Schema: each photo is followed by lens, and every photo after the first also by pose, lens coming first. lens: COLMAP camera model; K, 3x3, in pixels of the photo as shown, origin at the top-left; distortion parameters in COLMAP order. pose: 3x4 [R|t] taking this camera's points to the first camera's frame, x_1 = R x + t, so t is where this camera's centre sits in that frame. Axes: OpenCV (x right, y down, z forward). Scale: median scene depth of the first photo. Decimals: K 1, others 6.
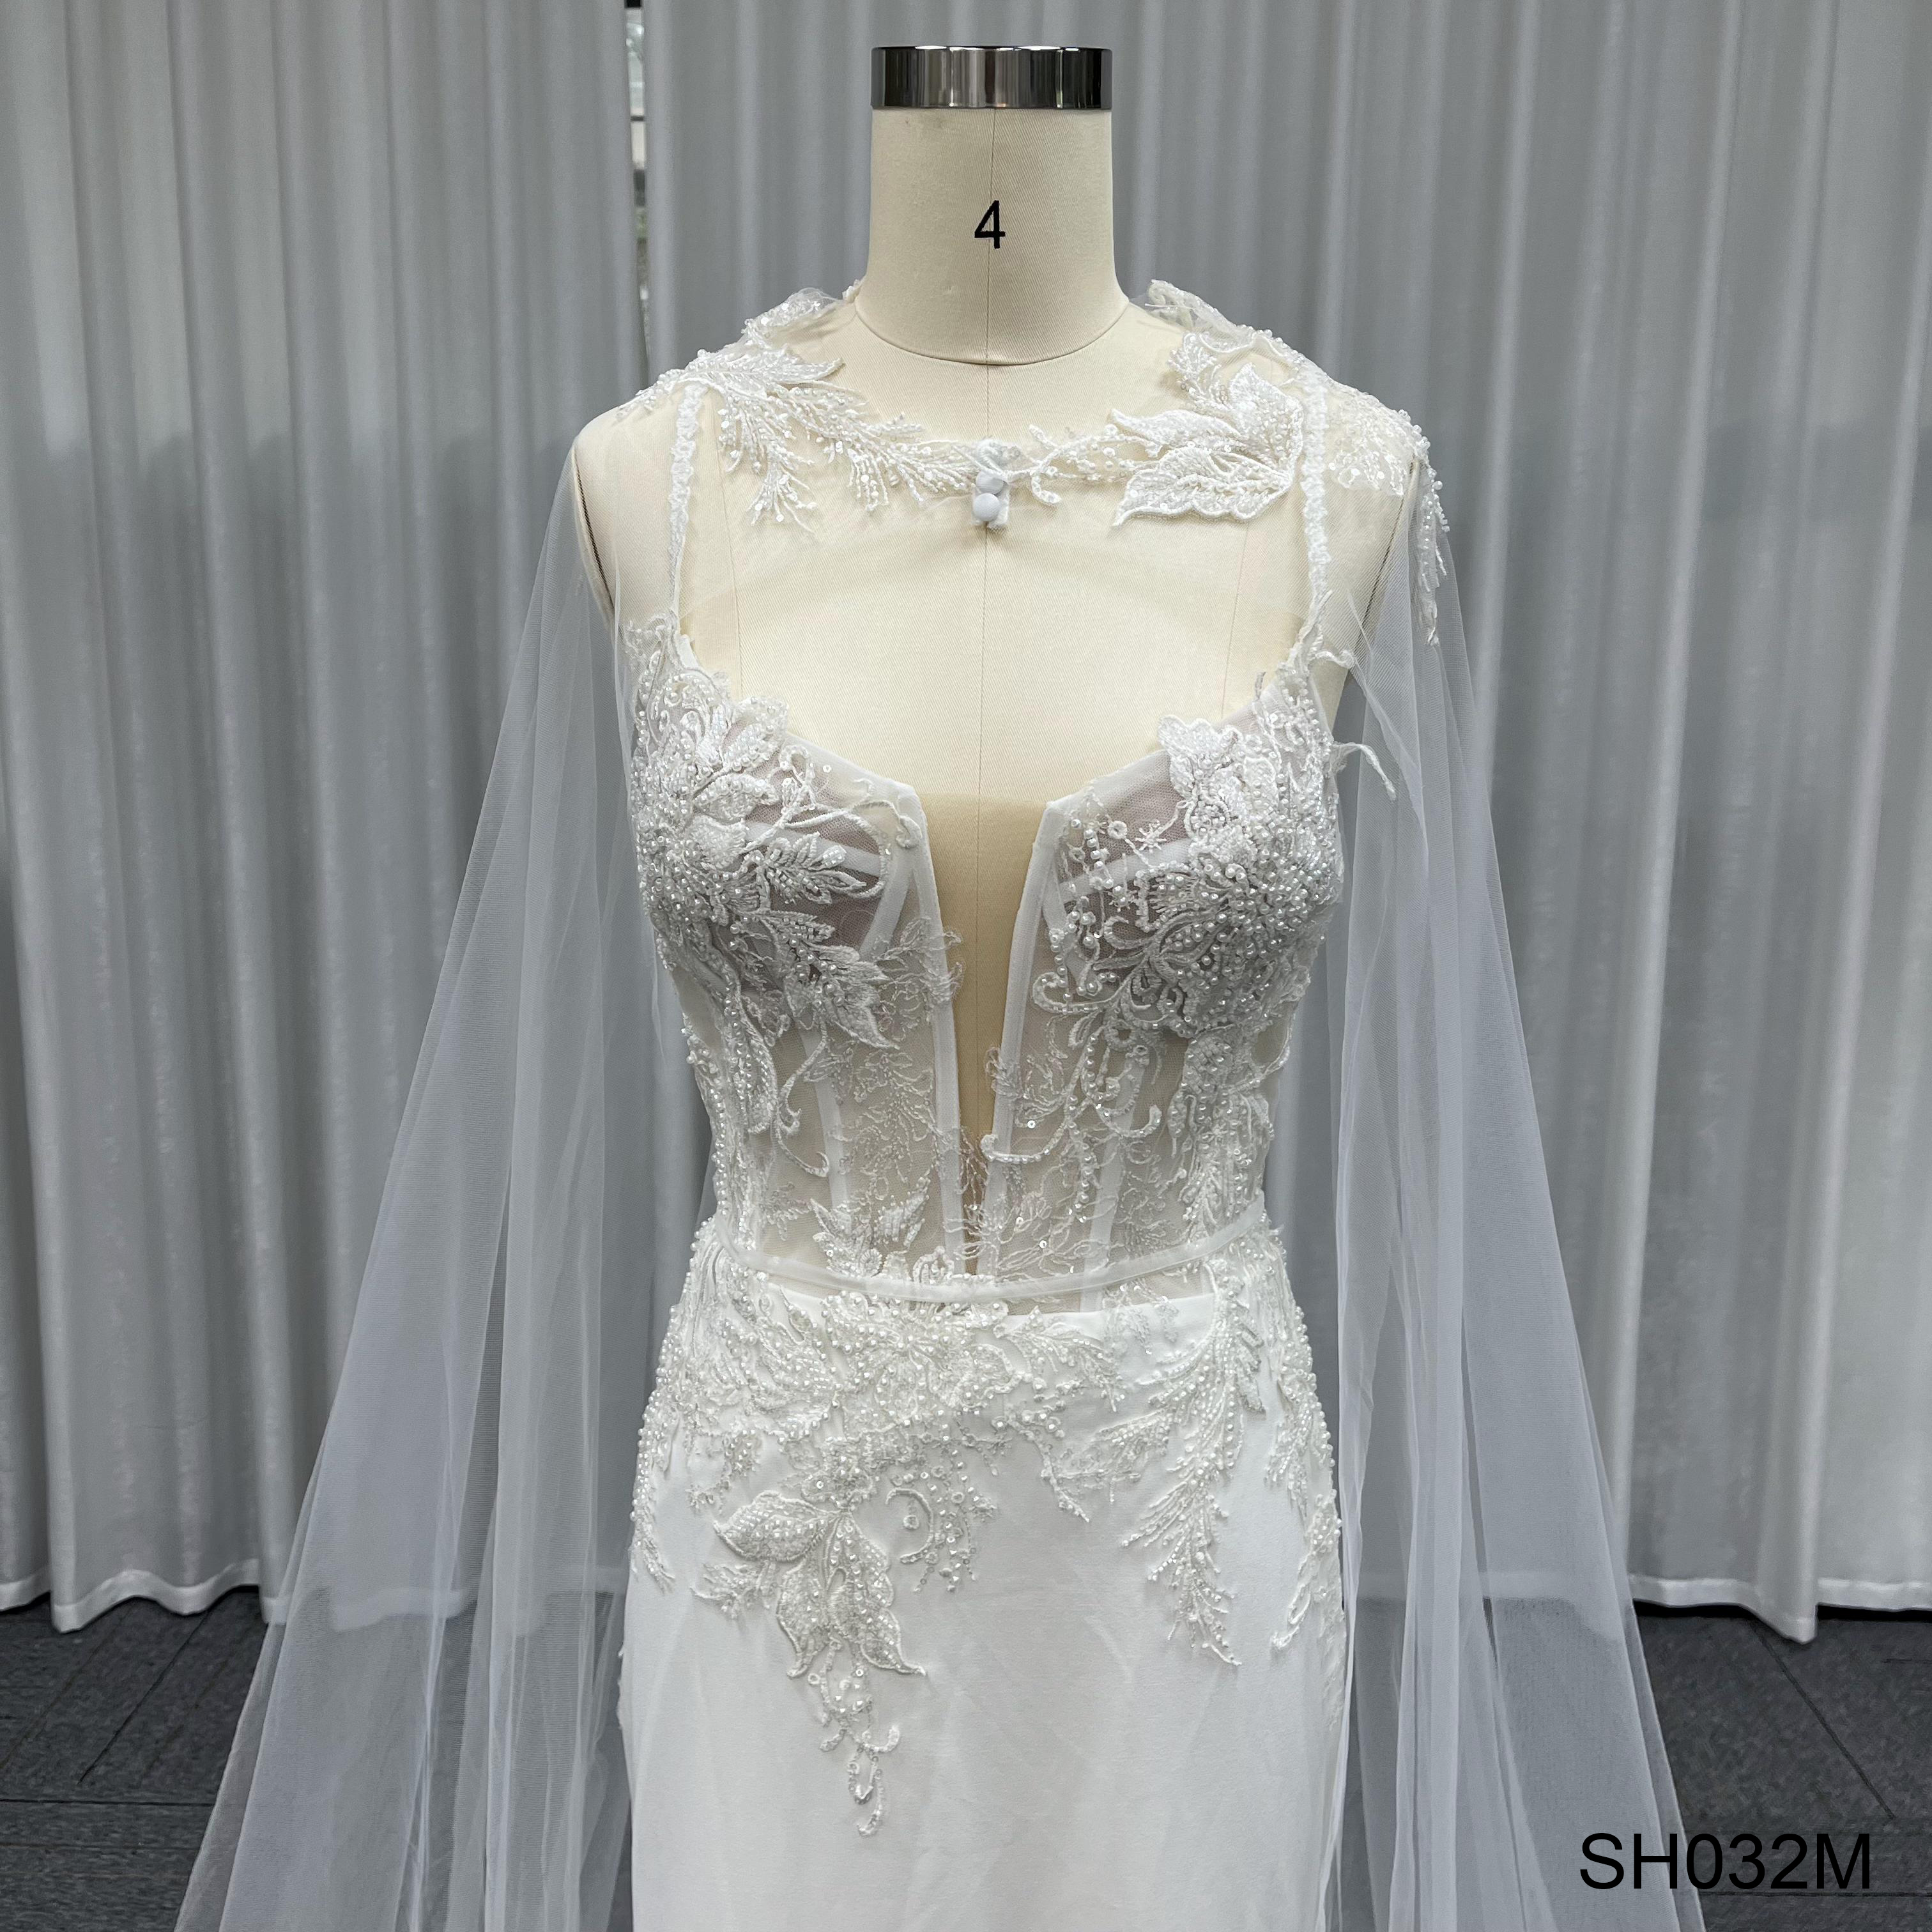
lens RADIAL K [[1981.0, 0, 975.5], [0, 1981.0, 965.2], [0, 0, 1]] dist [0.026954, 0.000000]
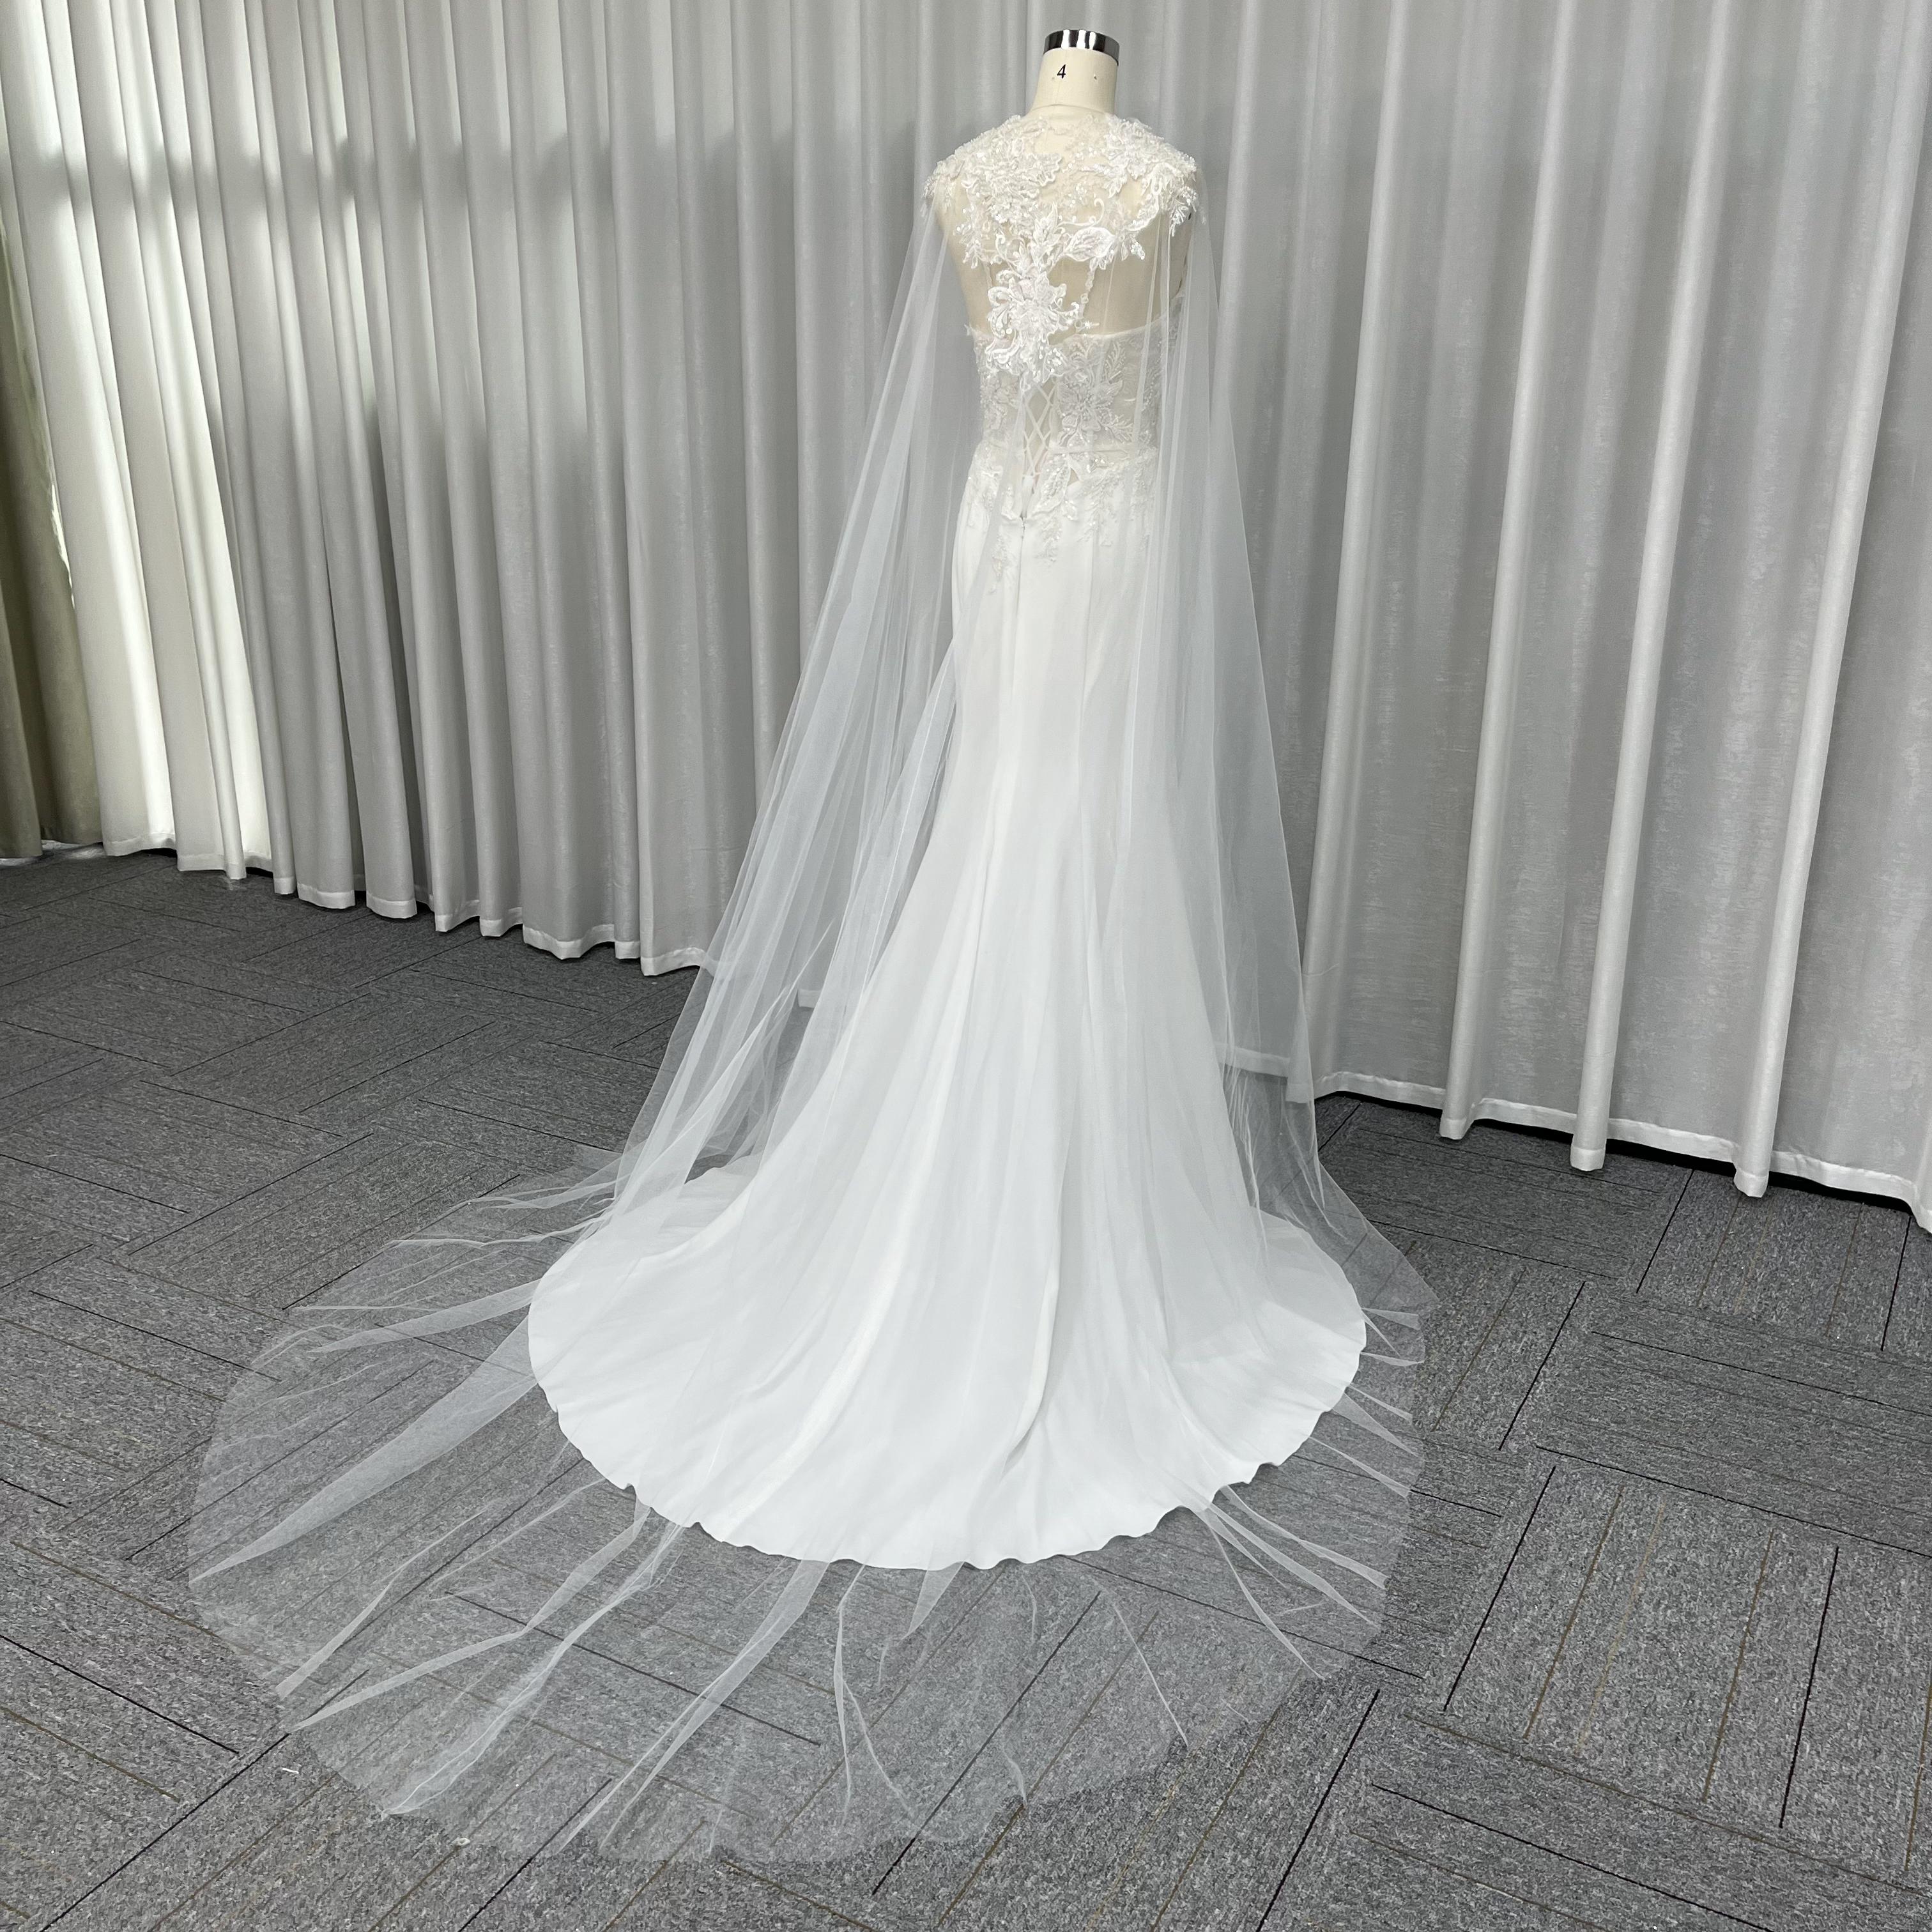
lens RADIAL K [[1981.0, 0, 952.3], [0, 1981.0, 962.5], [0, 0, 1]] dist [0.026954, 0.000000]
pose [[0.876234, 0.149761, -0.458023, 0.680117], [-0.083203, 0.983225, 0.162314, 0.100979], [0.474648, -0.104116, 0.873996, -0.303433]]
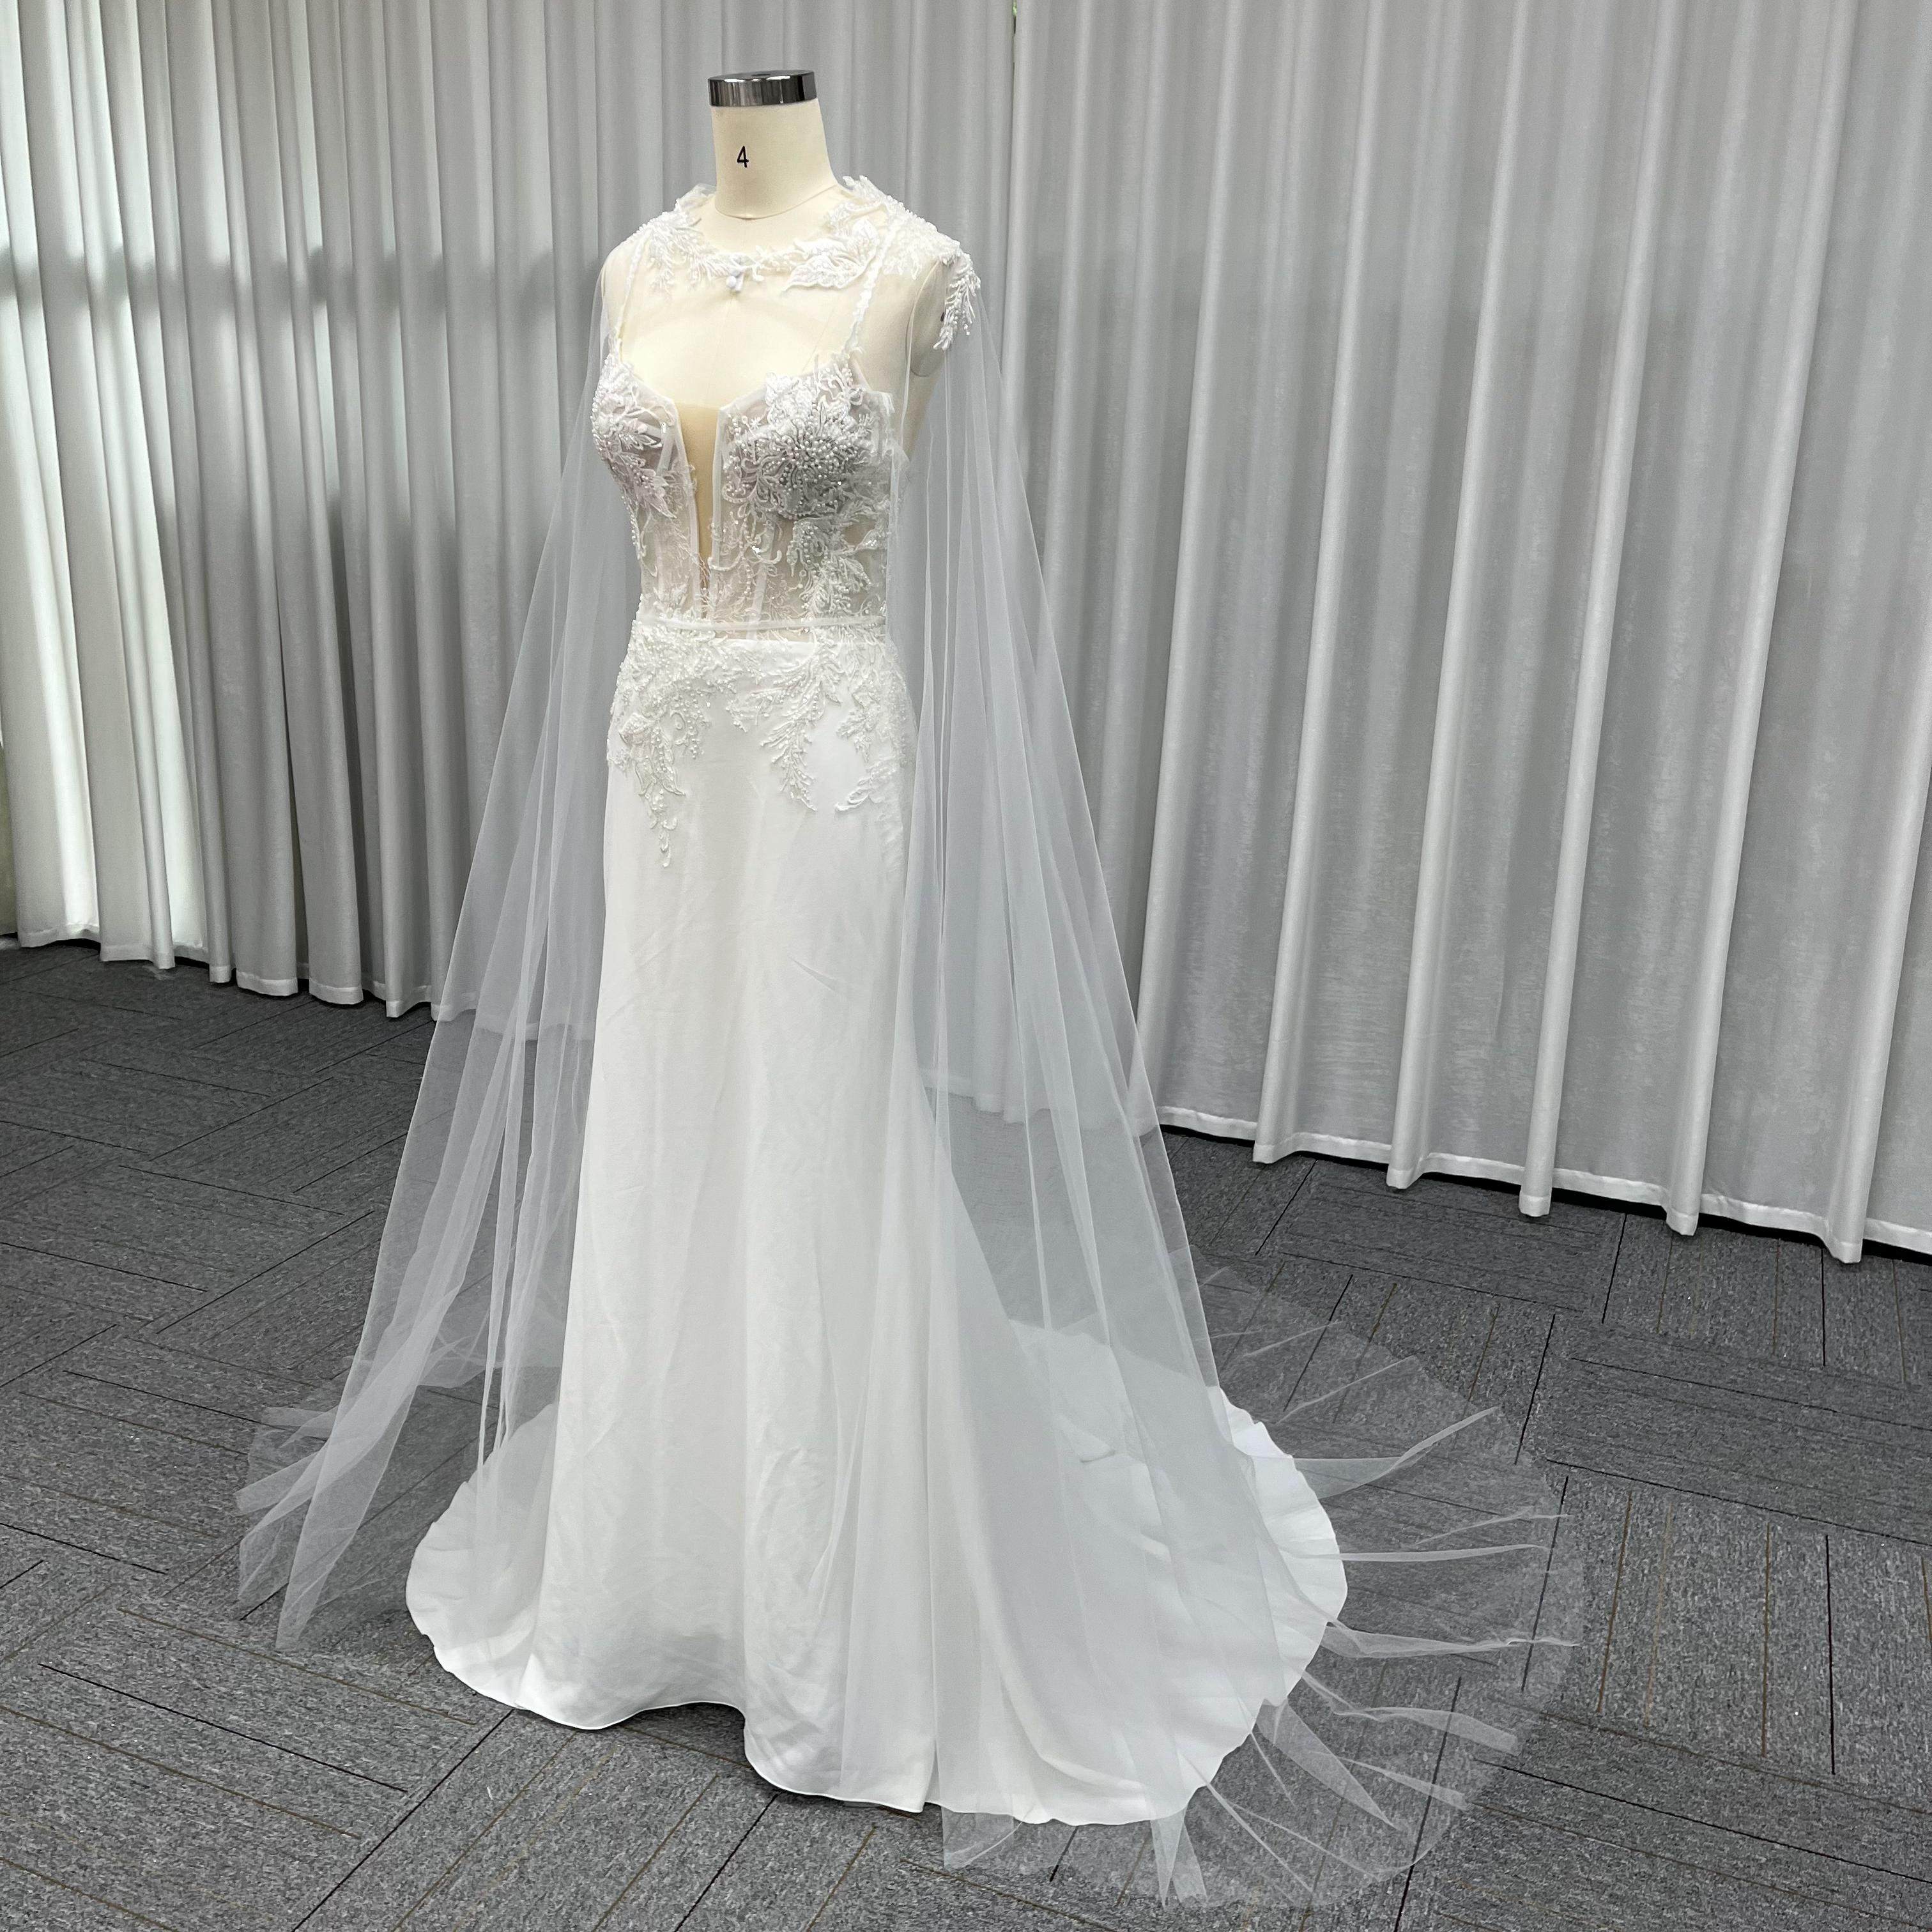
lens RADIAL K [[1981.0, 0, 966.0], [0, 1981.0, 937.4], [0, 0, 1]] dist [0.026954, 0.000000]
pose [[0.926487, 0.113261, -0.358878, 0.533448], [-0.086772, 0.992233, 0.089136, 0.133873], [0.366186, -0.051442, 0.929118, -0.493184]]
